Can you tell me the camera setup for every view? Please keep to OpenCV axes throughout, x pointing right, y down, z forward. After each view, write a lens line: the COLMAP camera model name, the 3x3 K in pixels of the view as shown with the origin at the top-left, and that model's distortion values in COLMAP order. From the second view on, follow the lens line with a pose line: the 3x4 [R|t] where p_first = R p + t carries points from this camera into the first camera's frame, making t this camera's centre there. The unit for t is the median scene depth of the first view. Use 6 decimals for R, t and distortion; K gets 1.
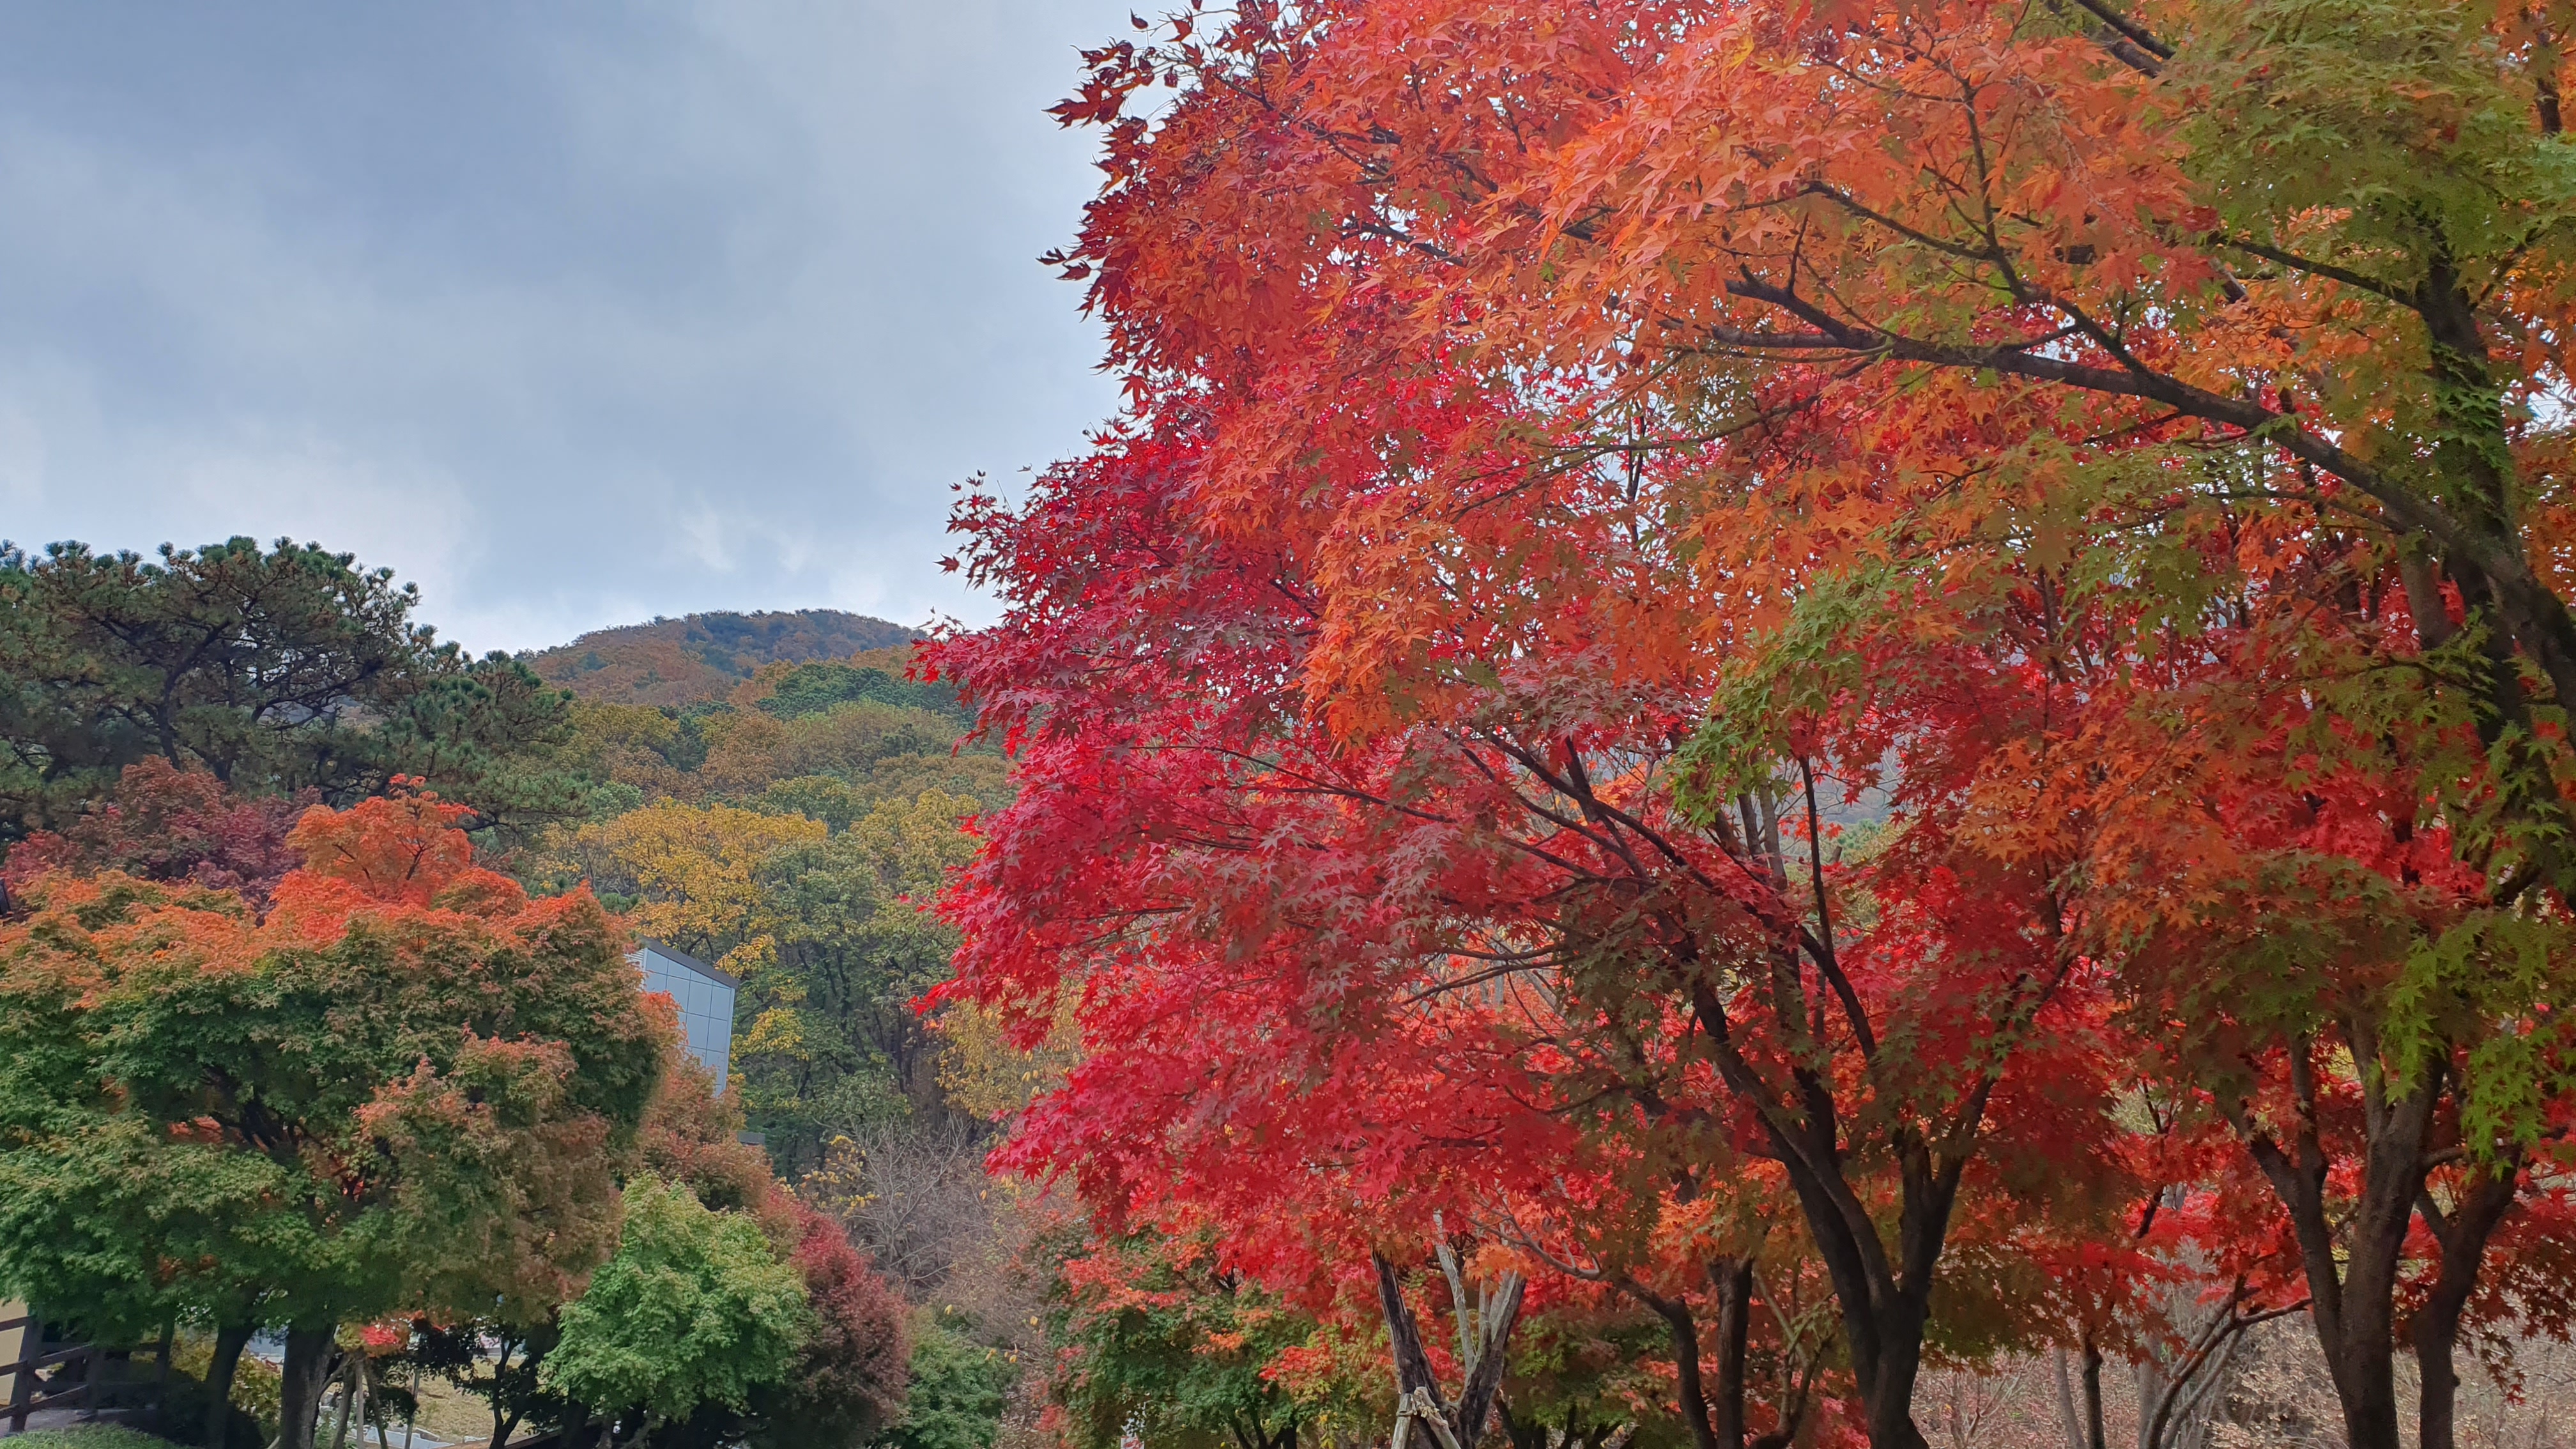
lens RADIAL K [[2121.9, 0, 1288.0], [0, 2121.9, 724.5], [0, 0, 1]] dist [-0.000295, 0.075021]
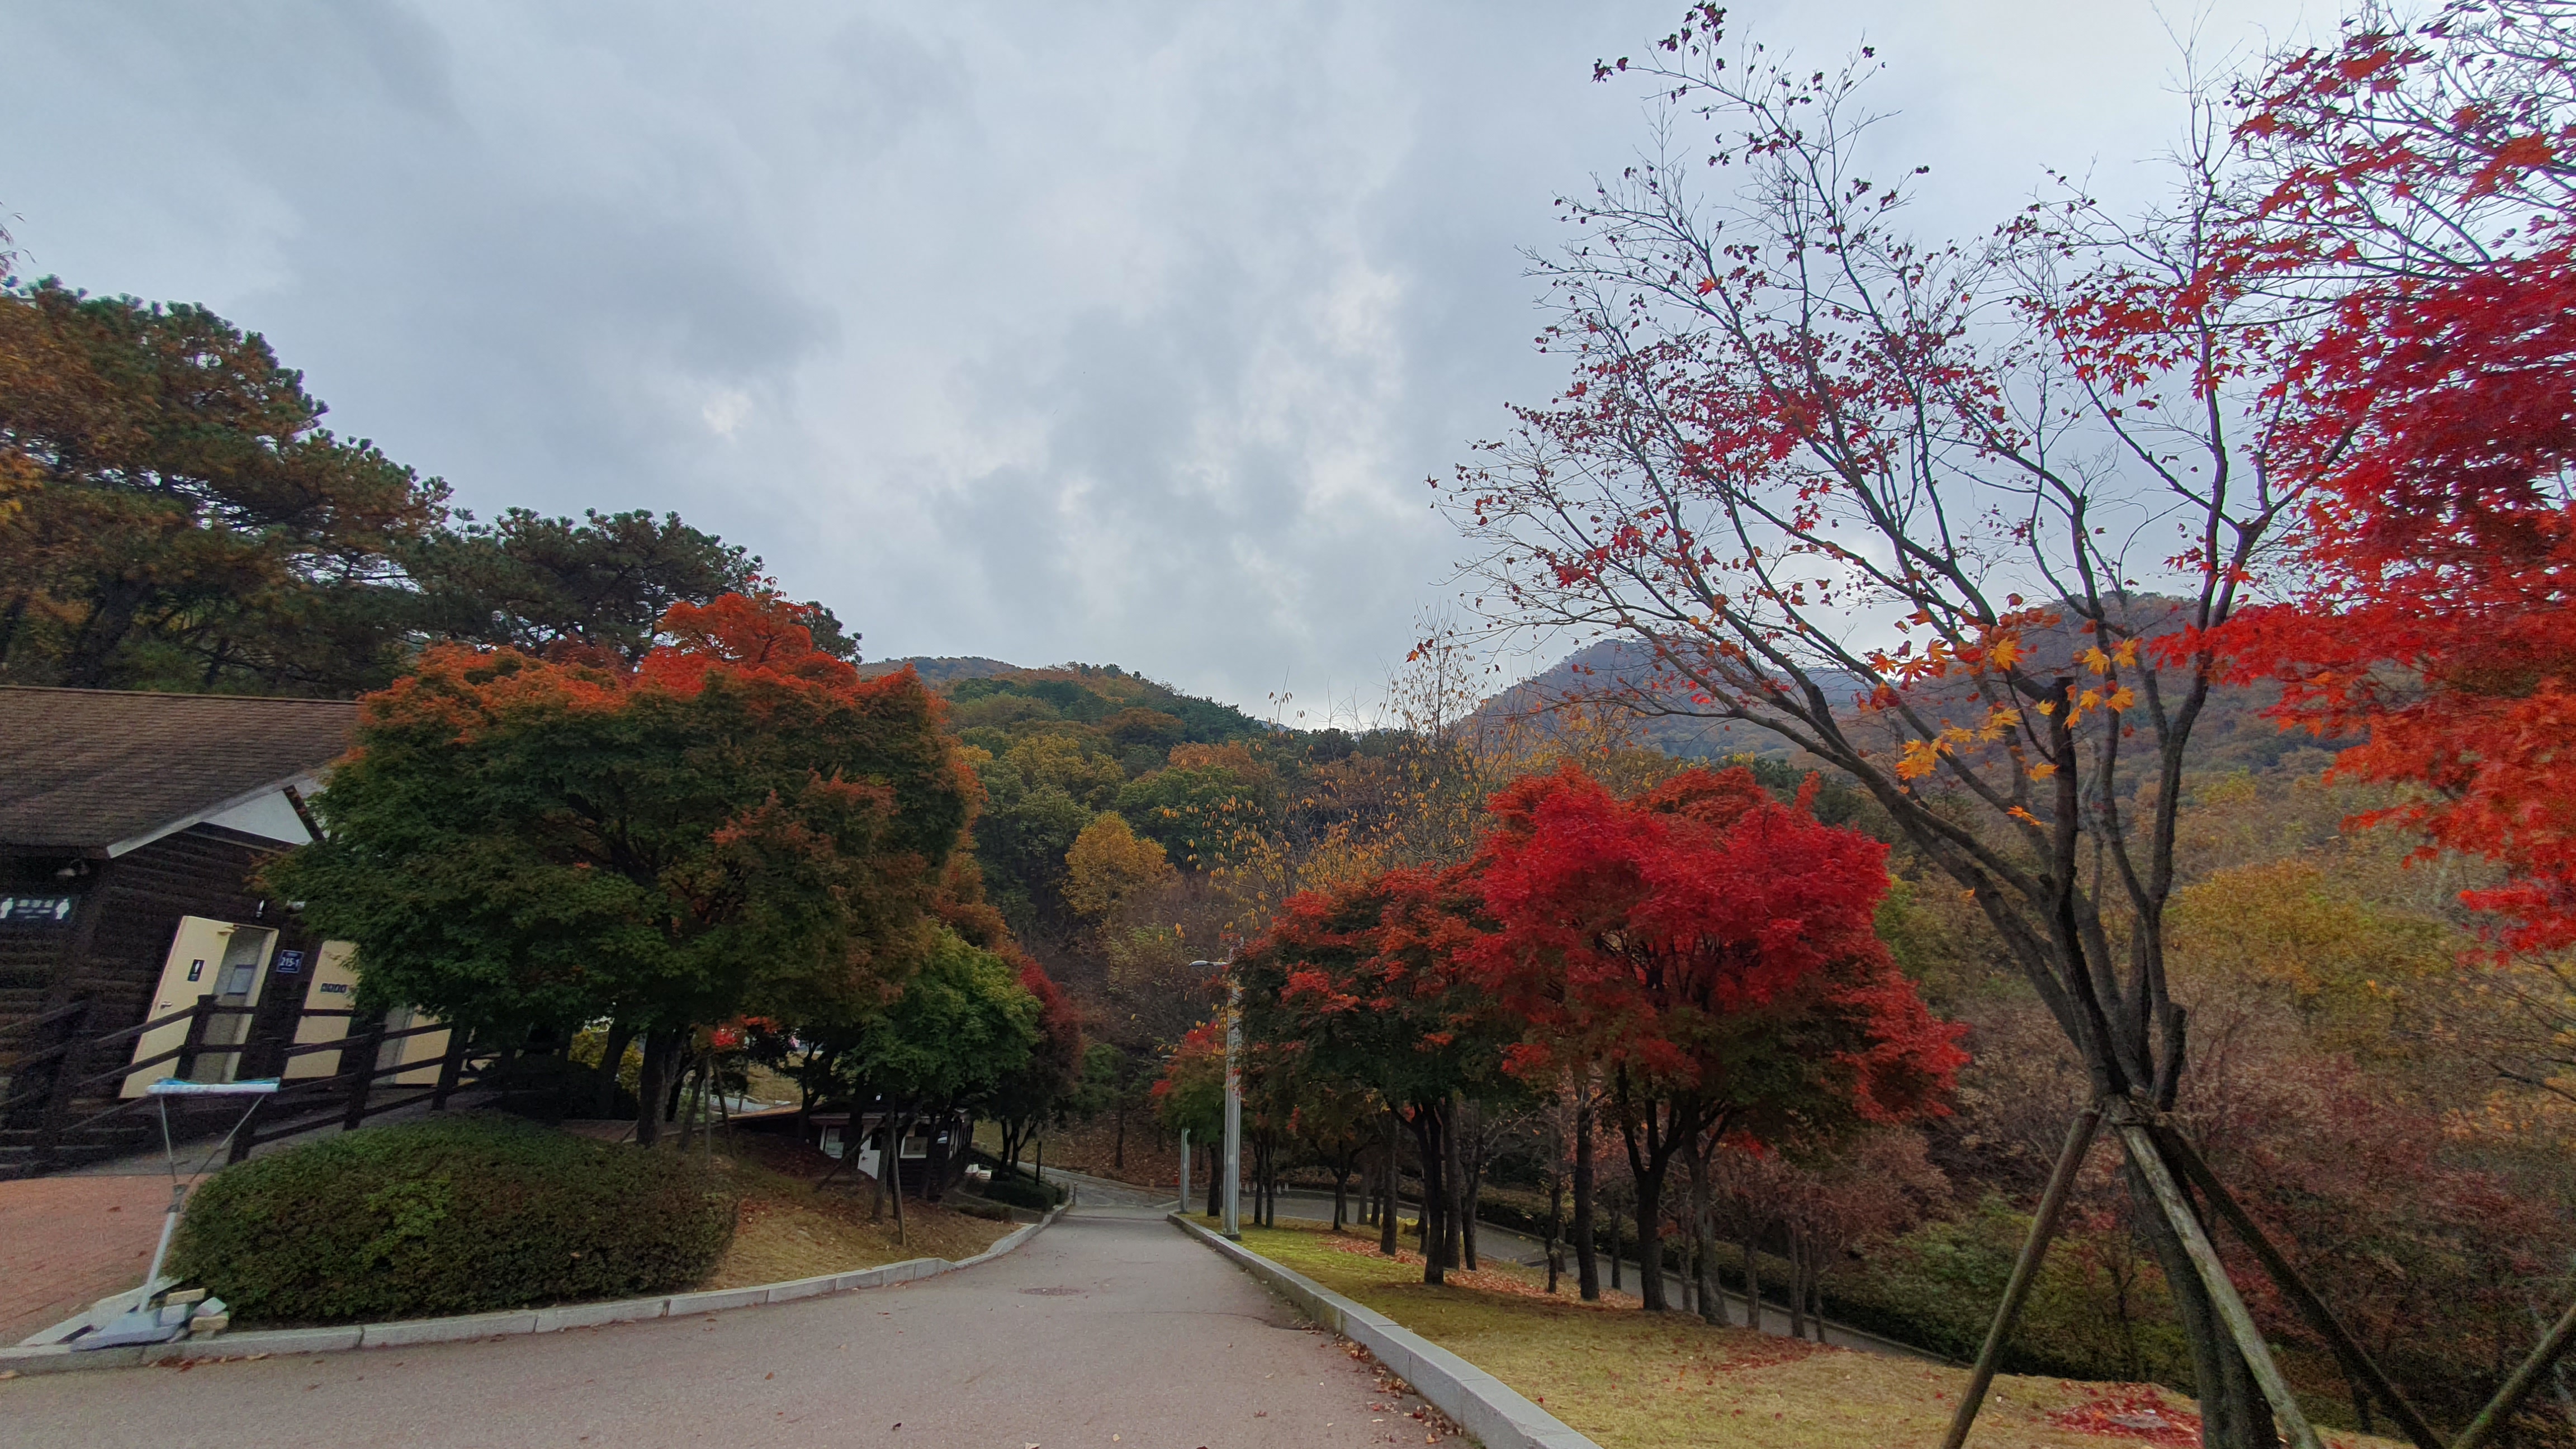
lens RADIAL K [[1011.3, 0, 1293.6], [0, 1011.3, 720.7], [0, 0, 1]] dist [0.007406, -0.000040]
pose [[0.994468, 0.020324, 0.103052, -0.167866], [-0.017915, 0.999545, -0.024251, 0.116438], [-0.103498, 0.022271, 0.994380, 0.389501]]
